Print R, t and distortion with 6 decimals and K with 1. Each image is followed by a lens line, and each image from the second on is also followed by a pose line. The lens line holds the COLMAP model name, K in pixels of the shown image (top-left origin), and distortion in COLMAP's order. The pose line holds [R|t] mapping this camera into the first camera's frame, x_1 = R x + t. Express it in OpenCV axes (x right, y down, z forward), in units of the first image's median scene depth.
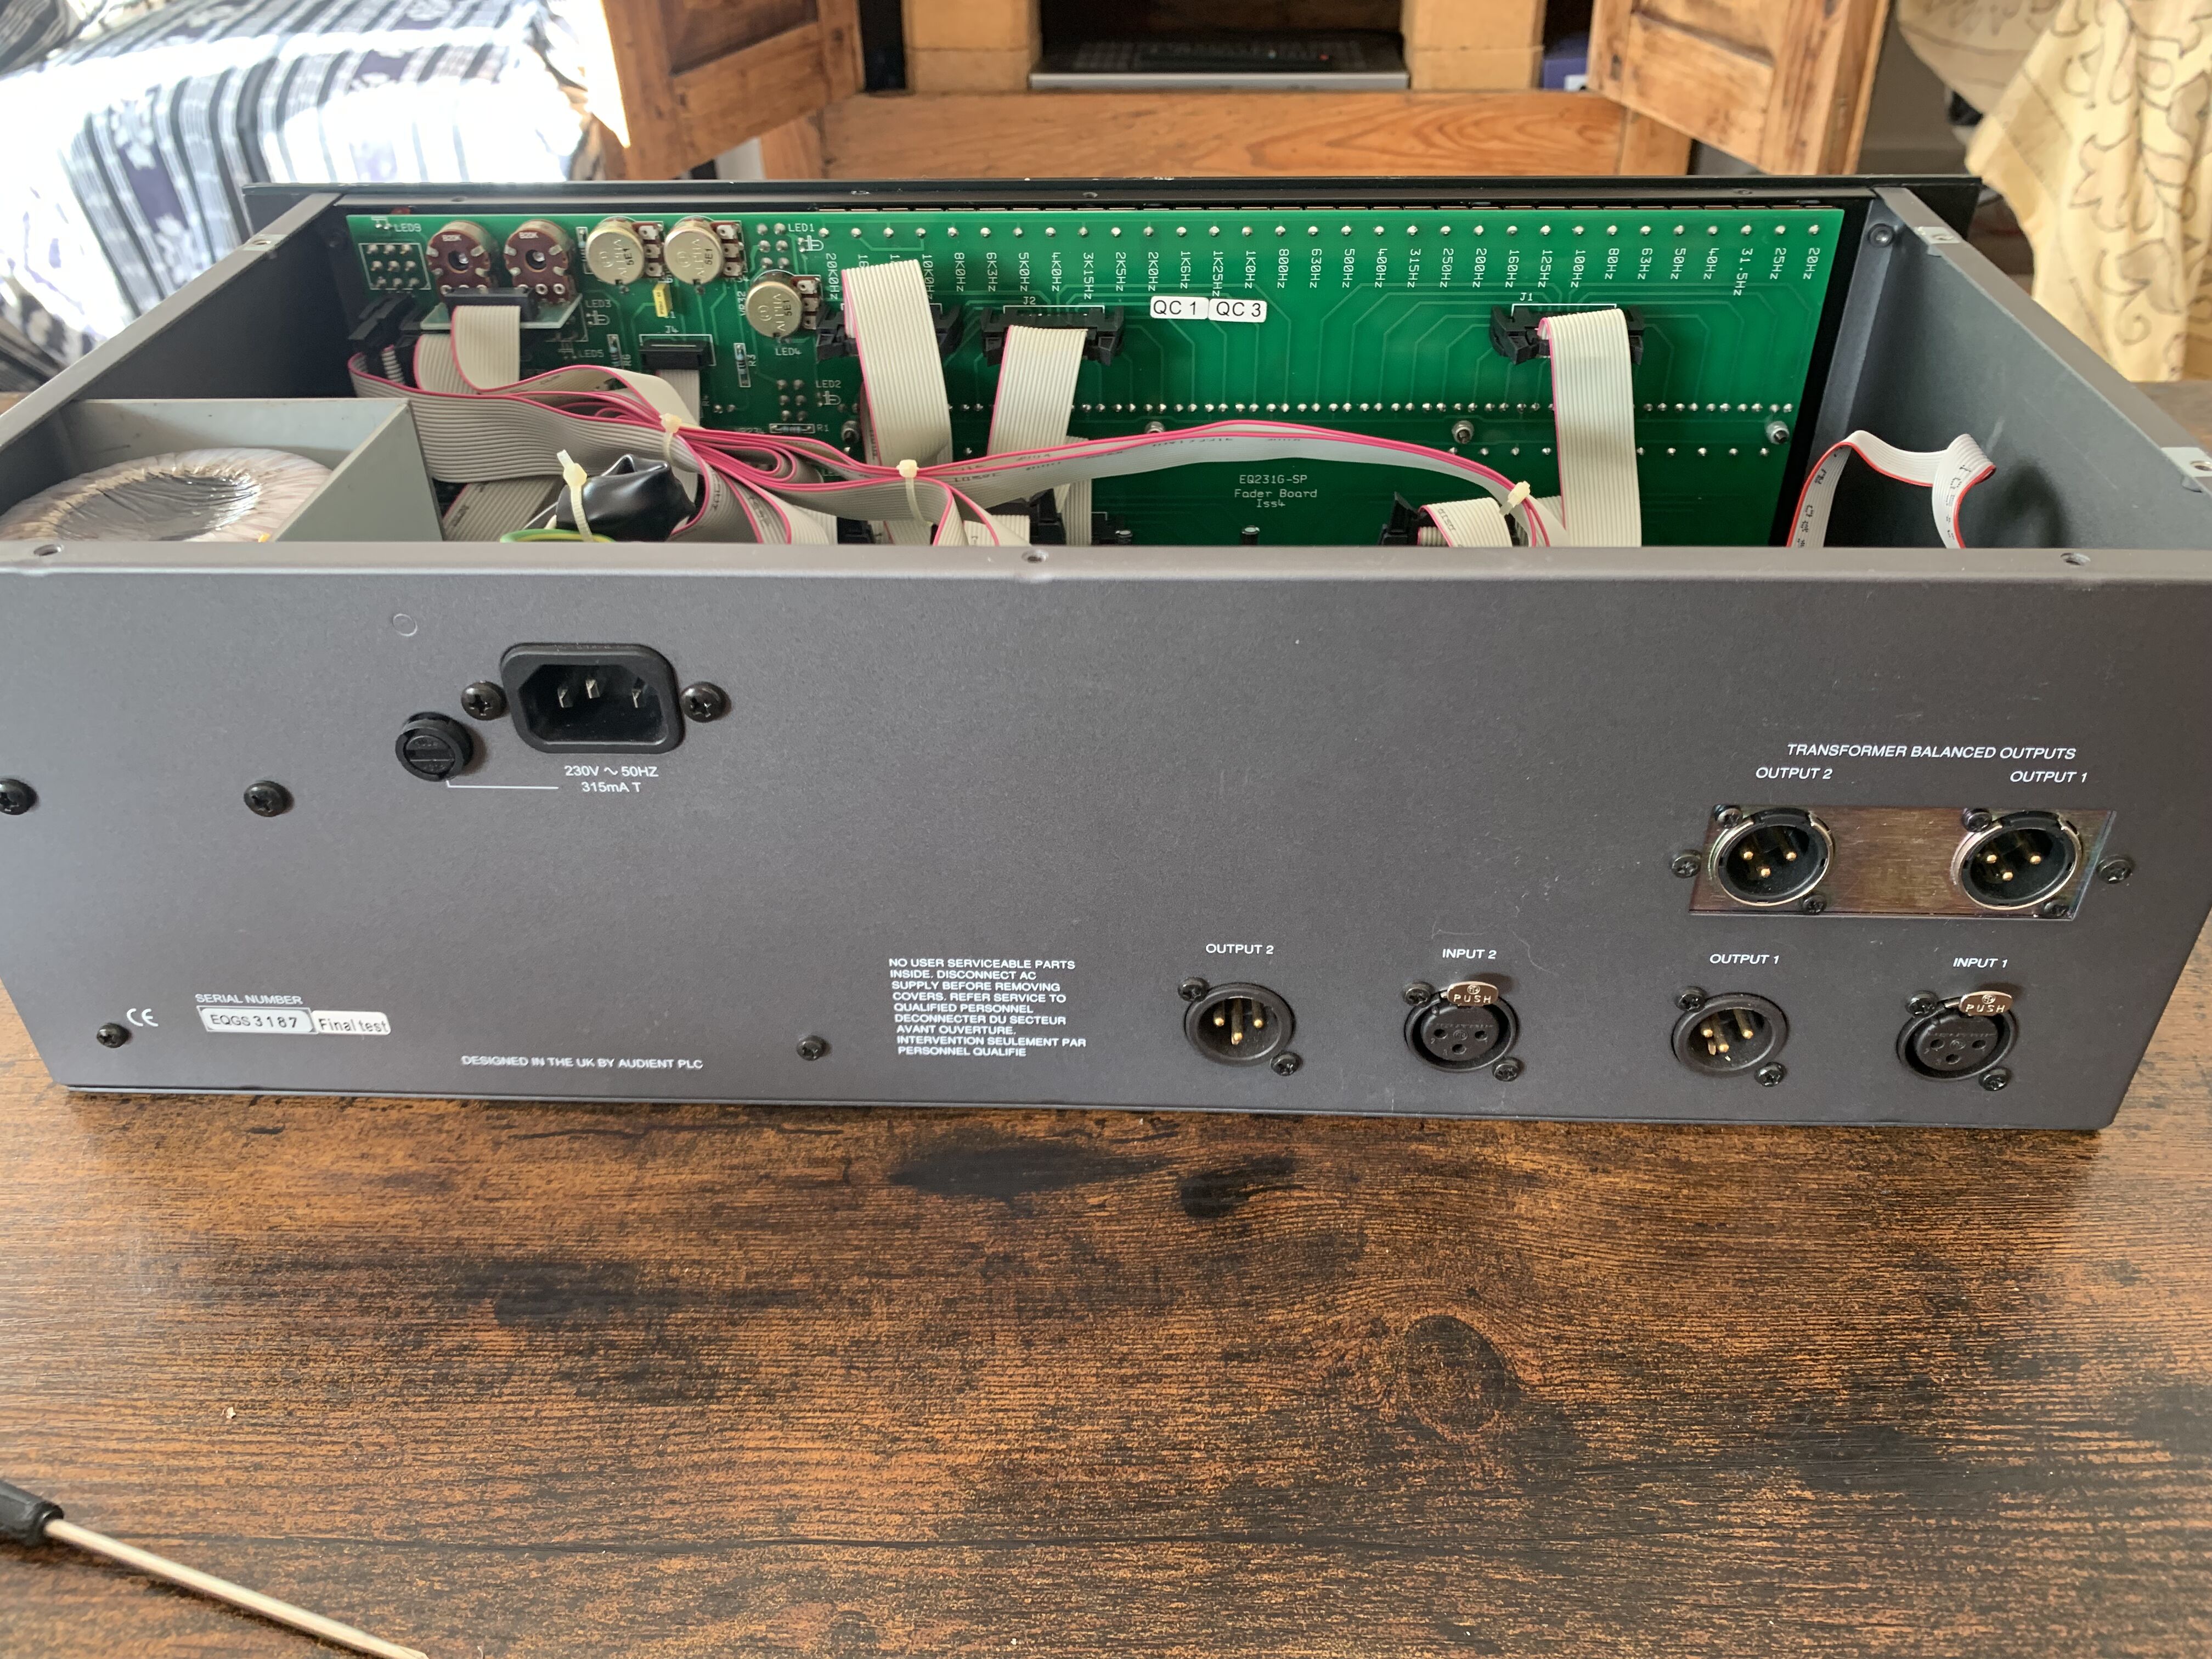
lens RADIAL K [[1735.0, 0, 1106.0], [0, 1735.0, 829.5], [0, 0, 1]] dist [0.002035, 0.003370]
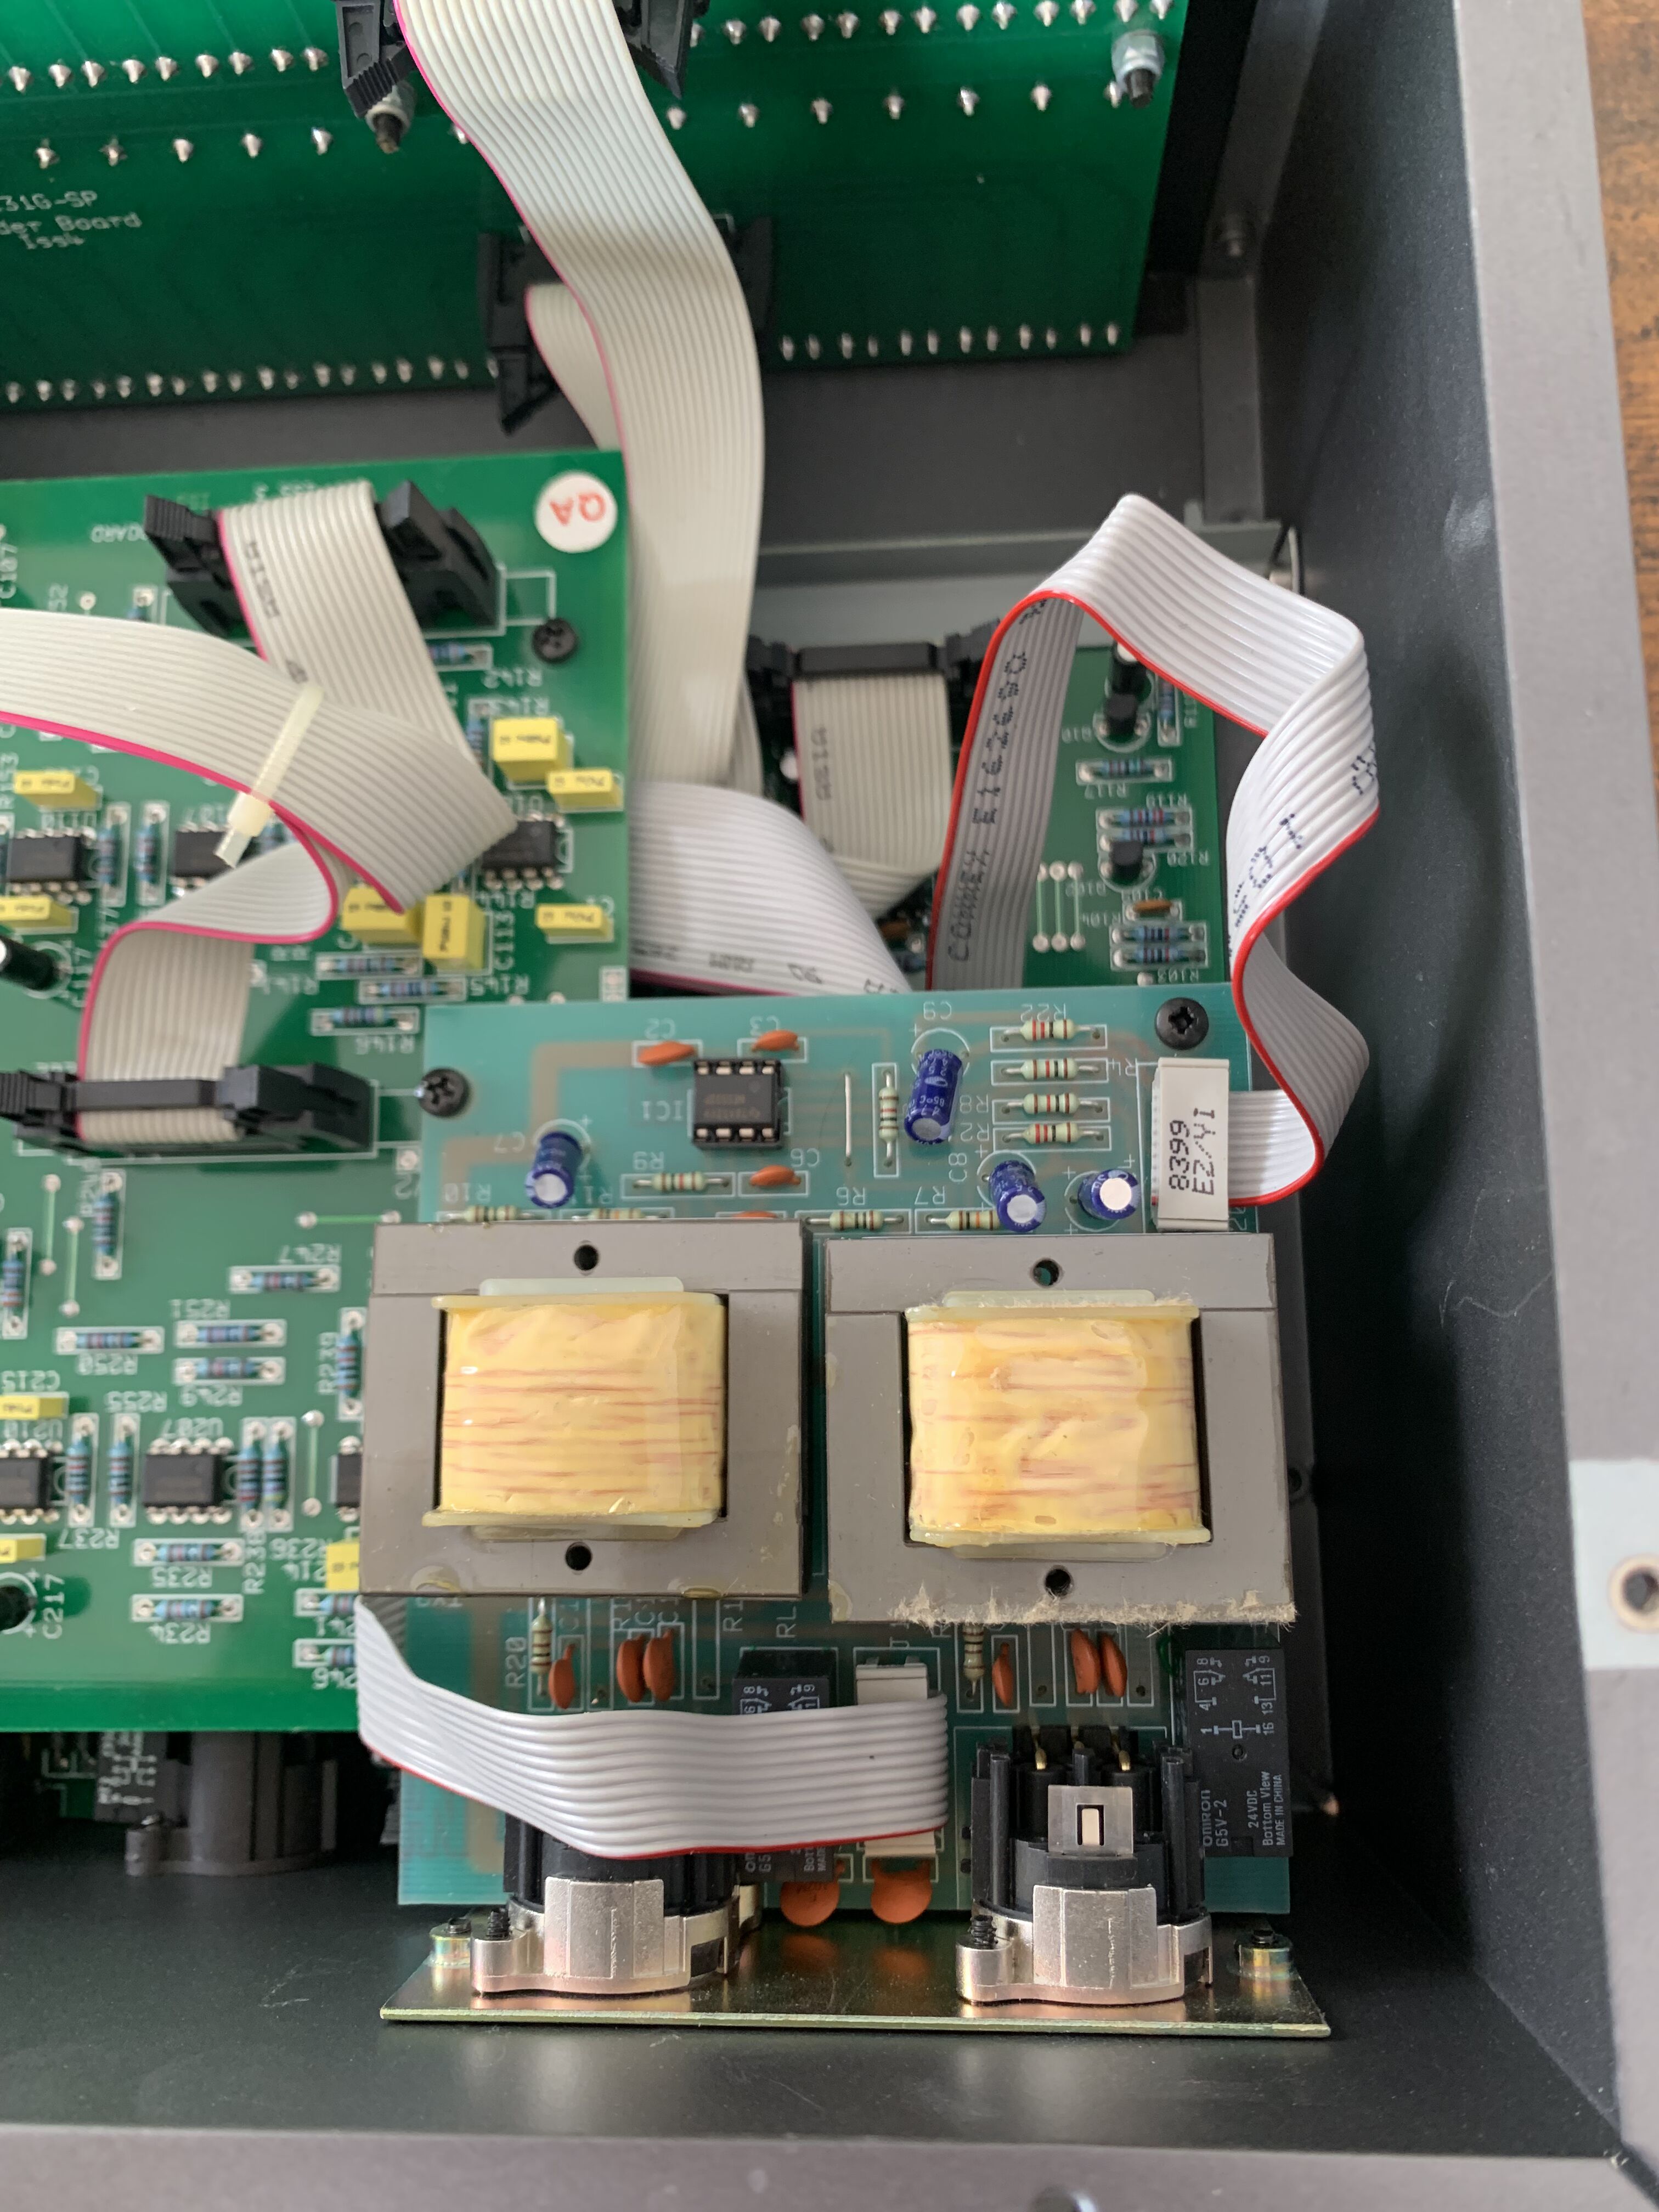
lens RADIAL K [[1747.3, 0, 829.5], [0, 1747.3, 1106.0], [0, 0, 1]] dist [-0.003238, 0.016065]
pose [[0.996692, -0.060651, -0.054098, 0.516006], [0.081130, 0.703259, 0.706290, -0.560992], [-0.004792, -0.708342, 0.705853, 0.857562]]
